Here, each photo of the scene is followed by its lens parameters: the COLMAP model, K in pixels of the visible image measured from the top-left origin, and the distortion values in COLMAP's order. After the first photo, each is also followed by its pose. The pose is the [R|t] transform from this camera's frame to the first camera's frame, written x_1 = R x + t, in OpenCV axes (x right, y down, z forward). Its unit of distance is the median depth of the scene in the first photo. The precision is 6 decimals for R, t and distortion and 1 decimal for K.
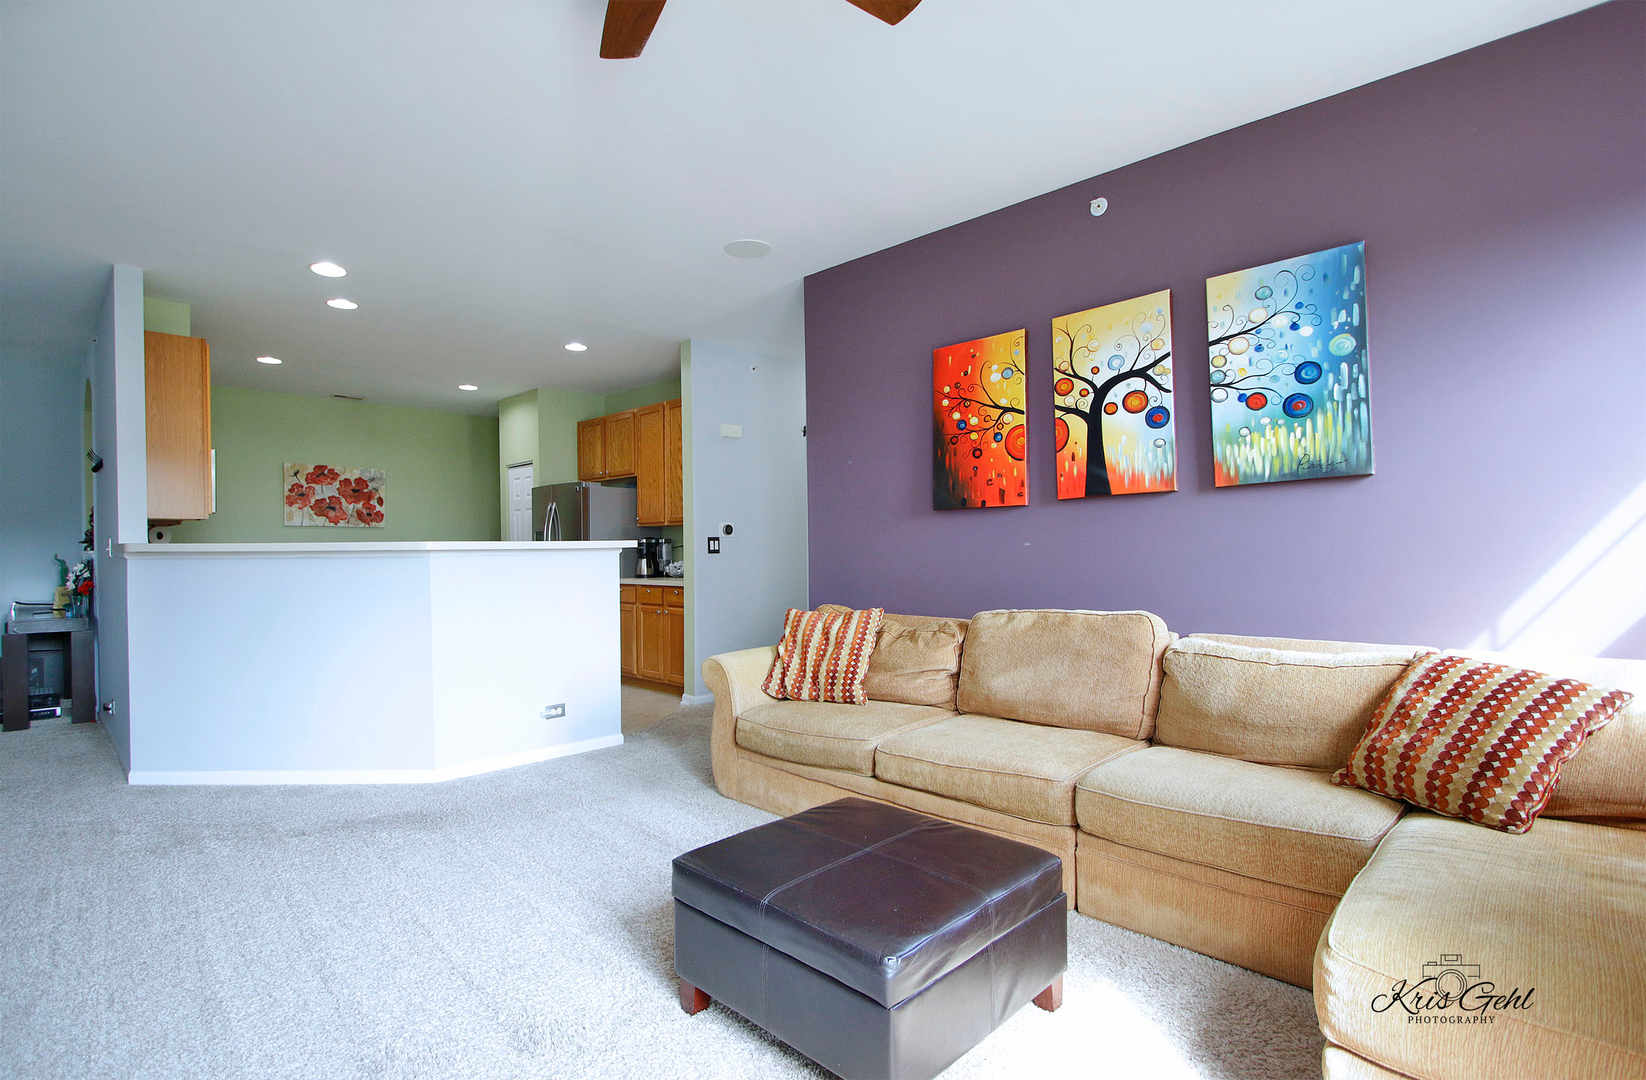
lens RADIAL K [[792.7, 0, 810.2], [0, 792.7, 570.2], [0, 0, 1]] dist [-0.020899, 0.002825]
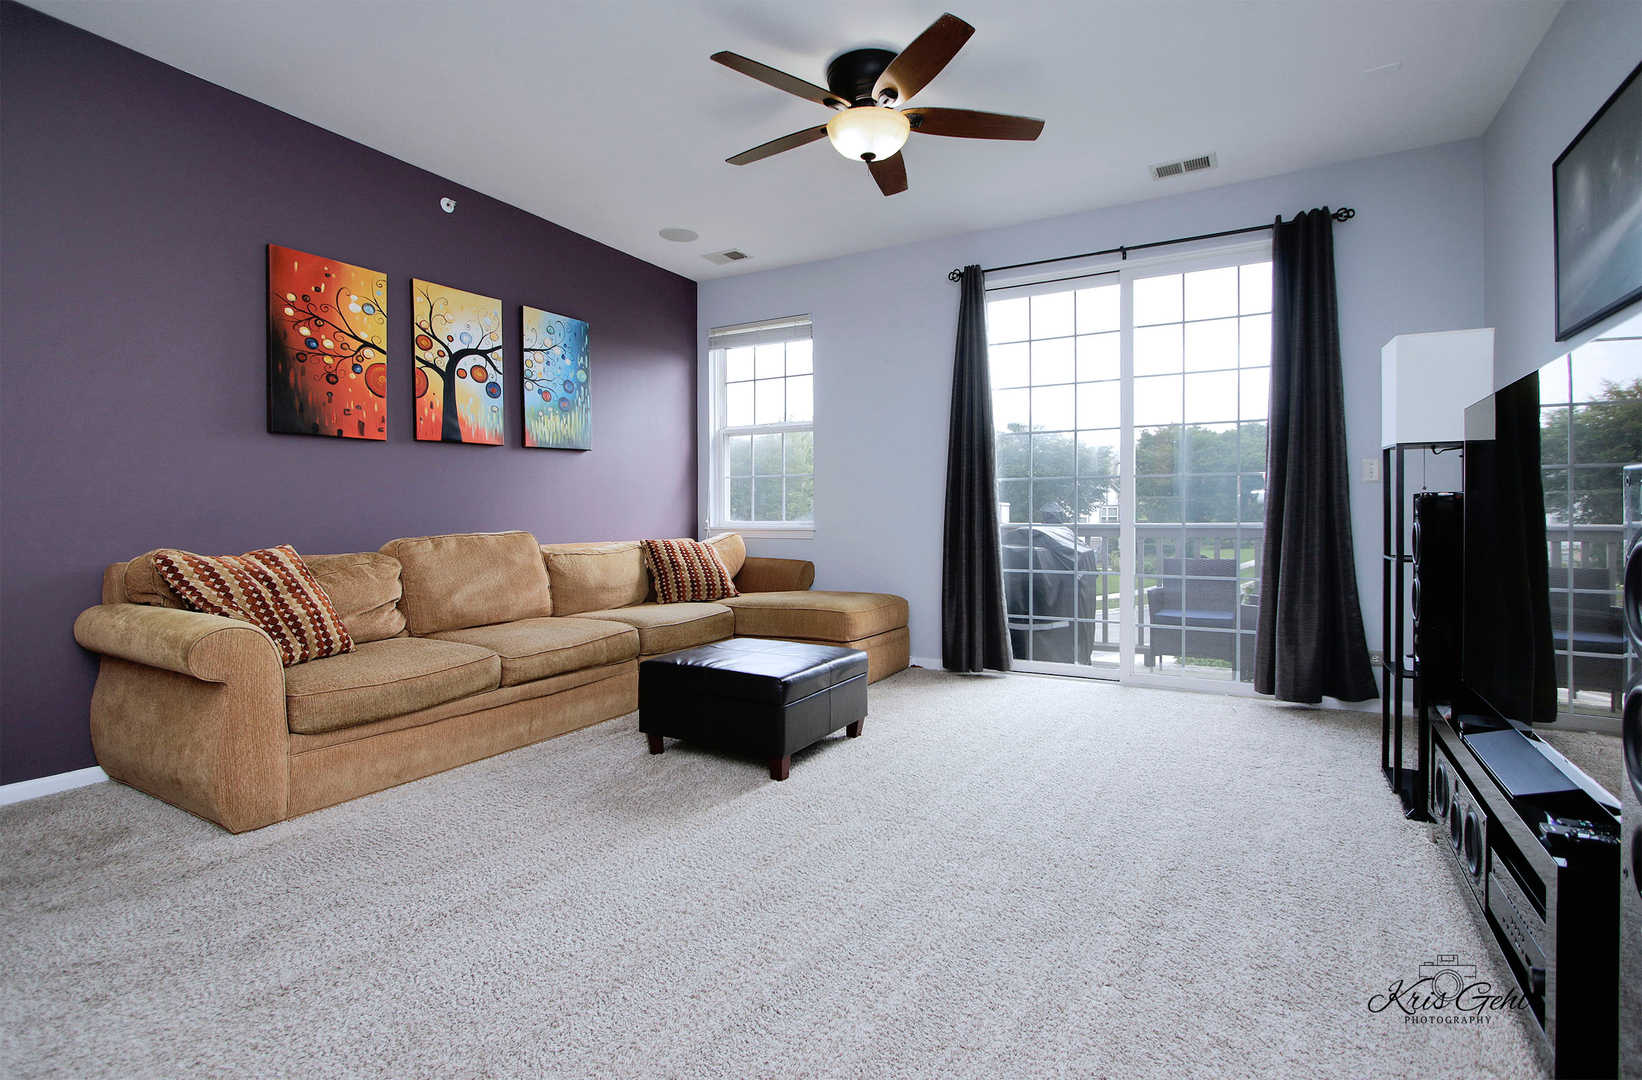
lens RADIAL K [[790.8, 0, 818.9], [0, 790.8, 532.9], [0, 0, 1]] dist [-0.020899, 0.002825]
pose [[-0.270356, -0.012348, 0.962681, -0.947866], [0.027164, 0.999422, 0.020448, 0.037110], [-0.962377, 0.031679, -0.269865, 0.772776]]
